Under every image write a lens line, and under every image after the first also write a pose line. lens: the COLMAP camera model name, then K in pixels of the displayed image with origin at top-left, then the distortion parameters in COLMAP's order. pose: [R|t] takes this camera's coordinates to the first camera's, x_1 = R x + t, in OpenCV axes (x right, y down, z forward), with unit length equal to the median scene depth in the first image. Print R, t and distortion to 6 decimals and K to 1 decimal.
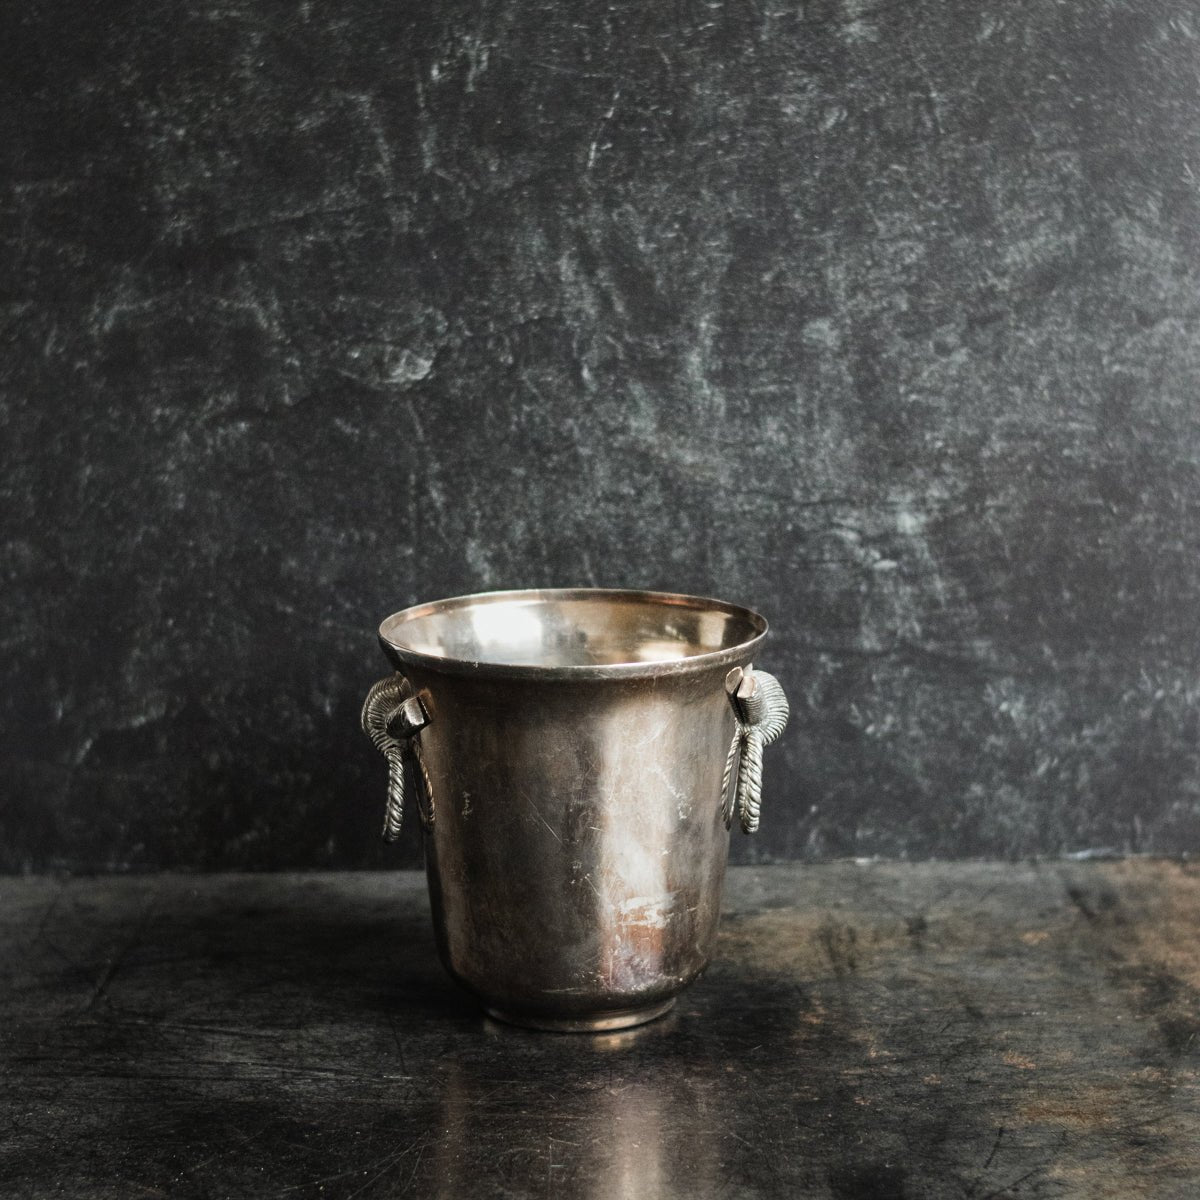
lens RADIAL K [[2908.0, 0, 600.0], [0, 2908.0, 600.0], [0, 0, 1]] dist [-0.132002, -0.026165]
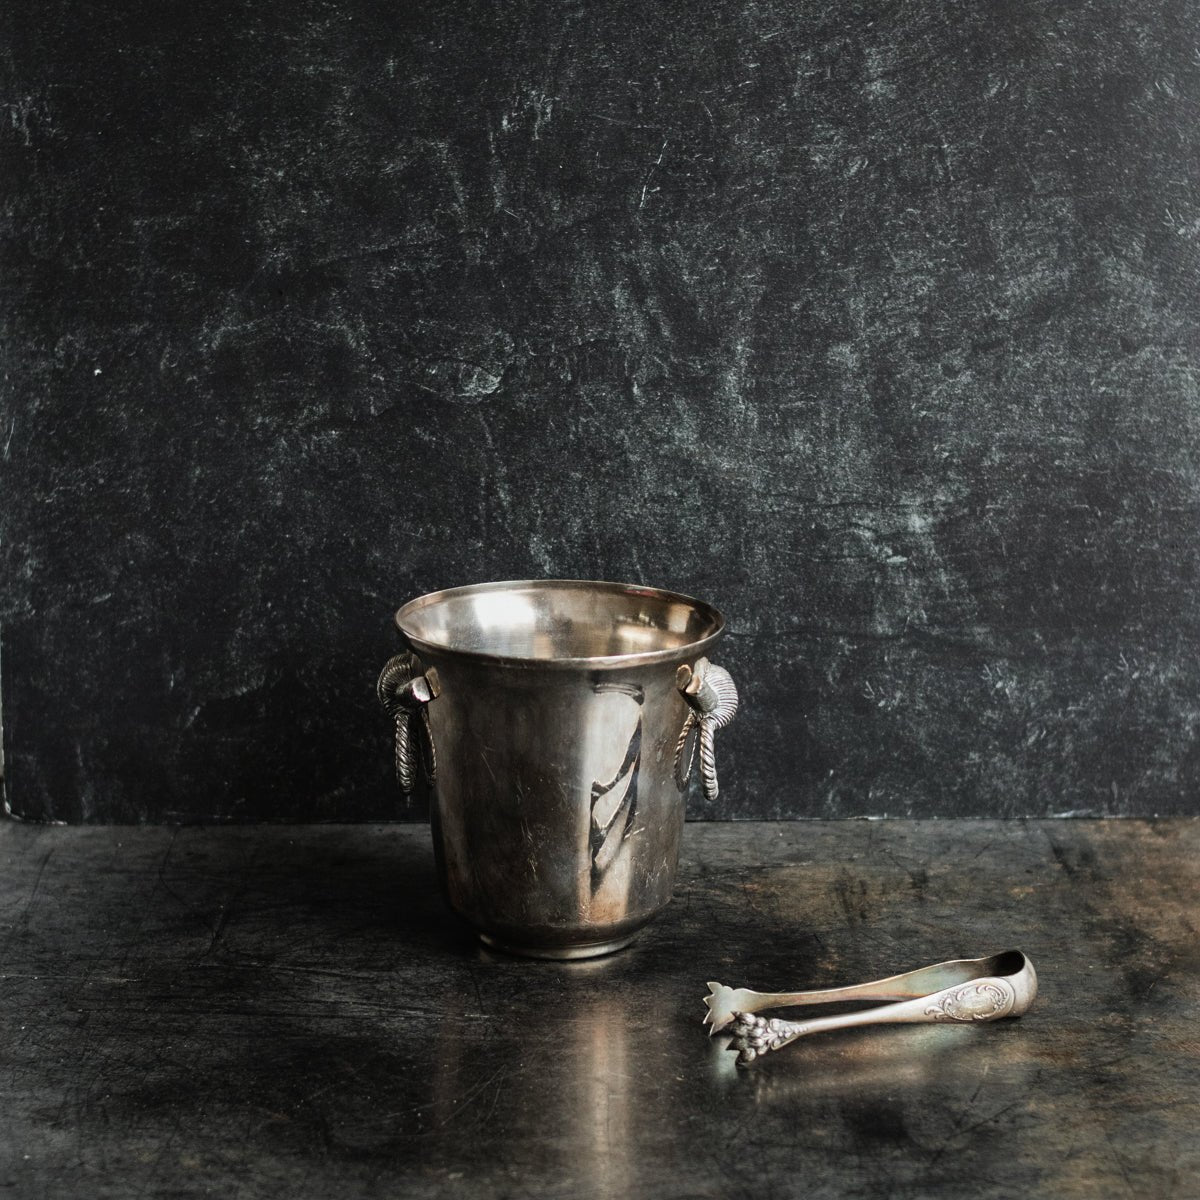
lens RADIAL K [[2908.0, 0, 600.0], [0, 2908.0, 600.0], [0, 0, 1]] dist [-0.132002, -0.026165]
pose [[0.999946, 0.008726, -0.005572, -0.011835], [-0.008453, 0.998847, 0.047264, -0.049482], [0.005978, -0.047214, 0.998867, -0.140609]]
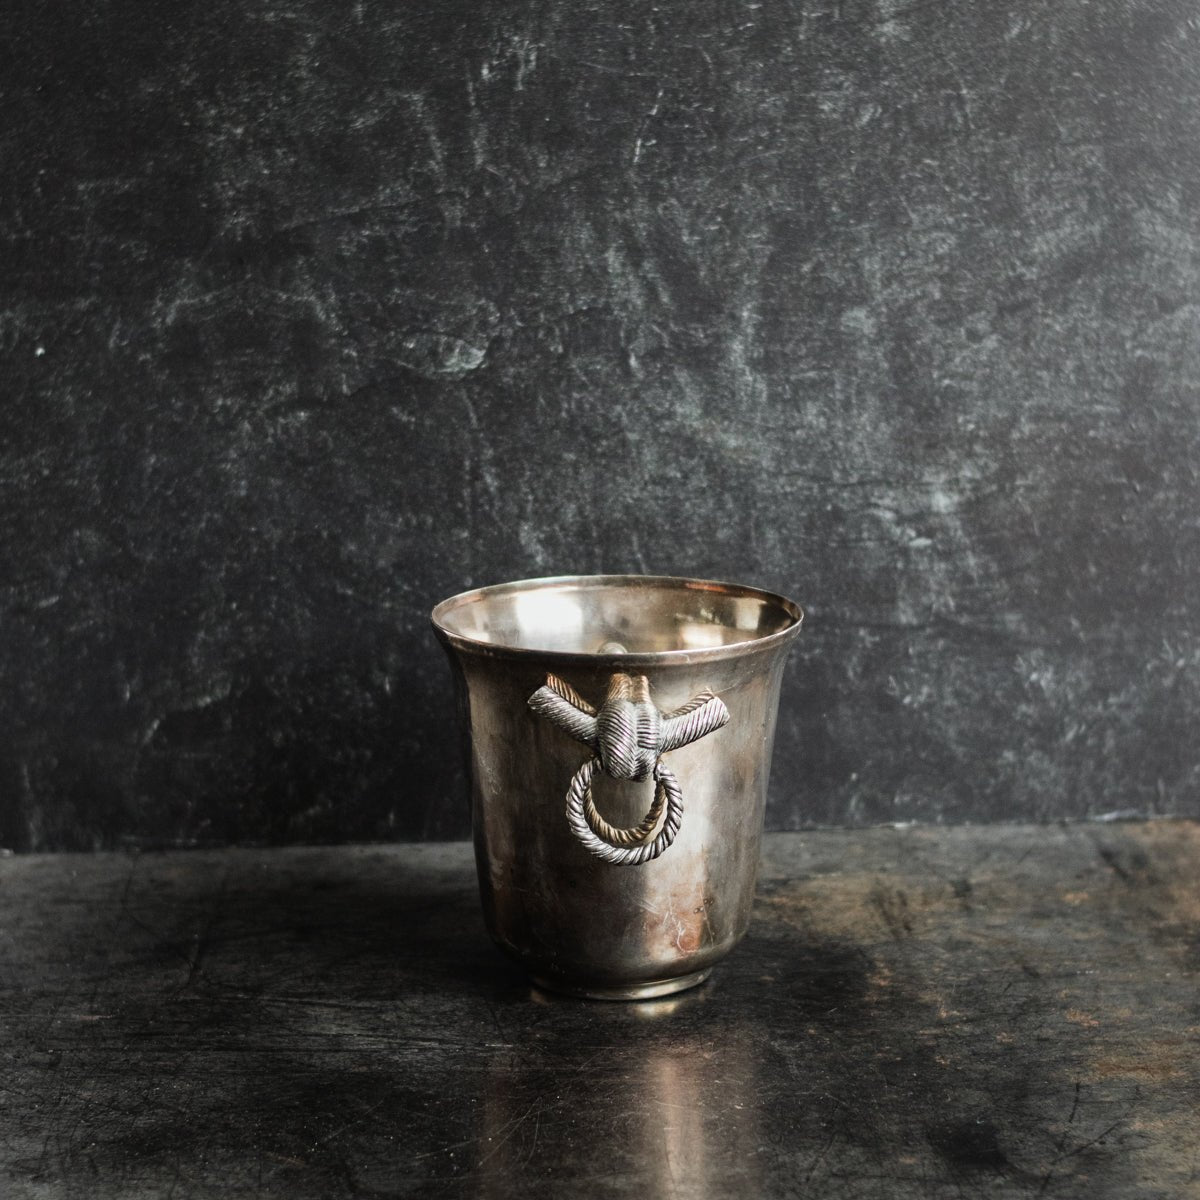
lens RADIAL K [[2908.0, 0, 600.0], [0, 2908.0, 600.0], [0, 0, 1]] dist [-0.132002, -0.026165]
pose [[0.999085, -0.011566, 0.041171, -0.060611], [0.010623, 0.999678, 0.023048, -0.016821], [-0.041424, -0.022589, 0.998886, -0.039888]]
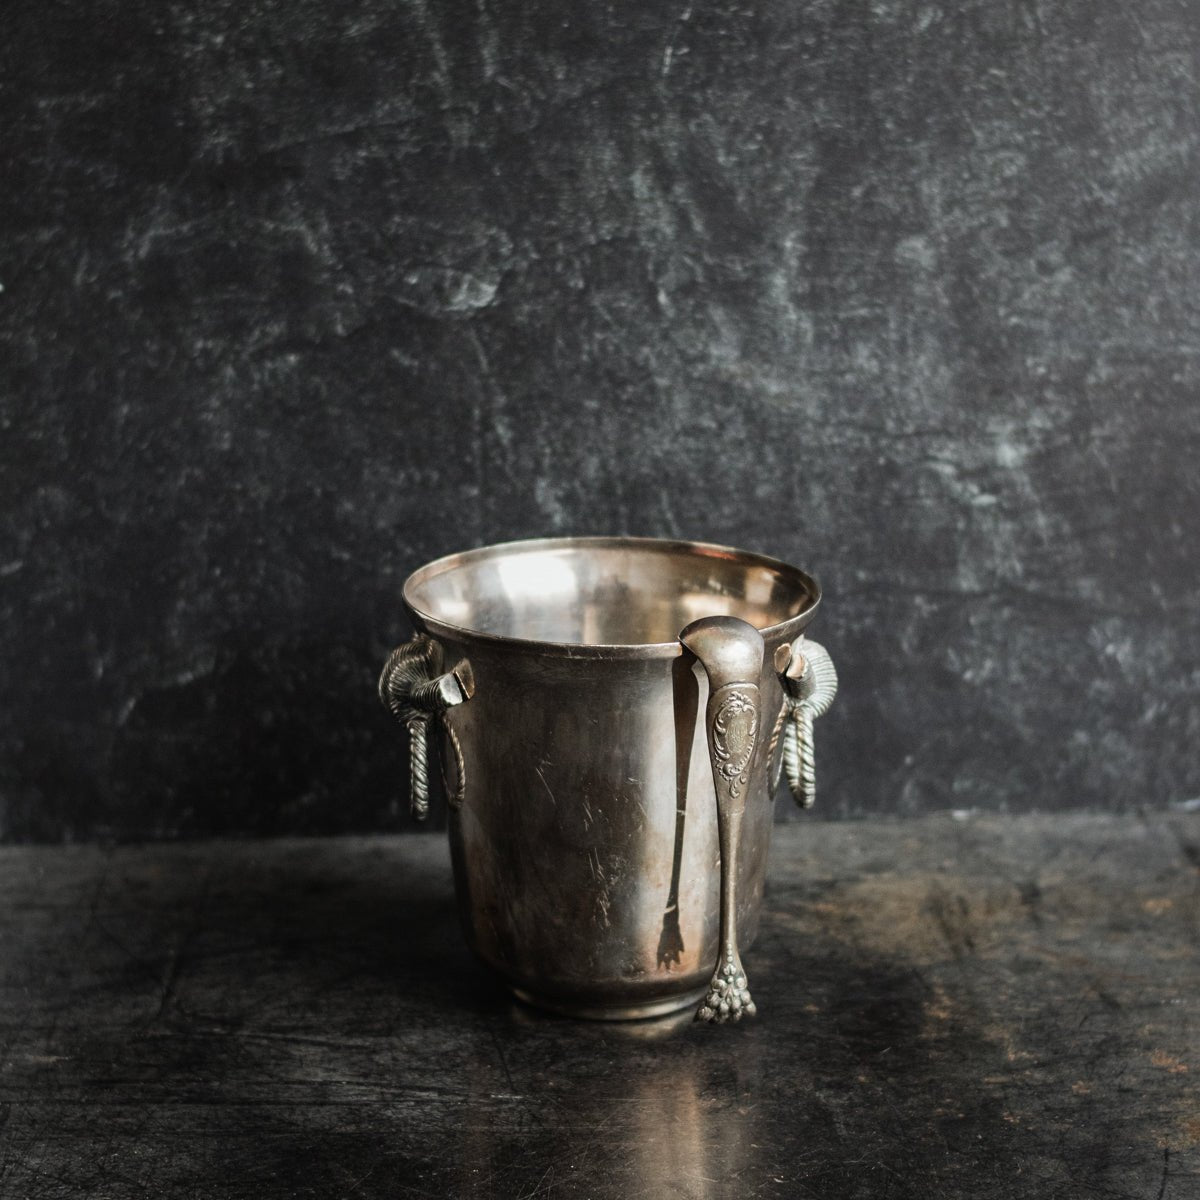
lens RADIAL K [[2908.0, 0, 600.0], [0, 2908.0, 600.0], [0, 0, 1]] dist [-0.132002, -0.026165]
pose [[0.999570, -0.013514, 0.026007, -0.050275], [0.011657, 0.997459, 0.070276, -0.047250], [-0.026891, -0.069943, 0.997189, 0.070560]]
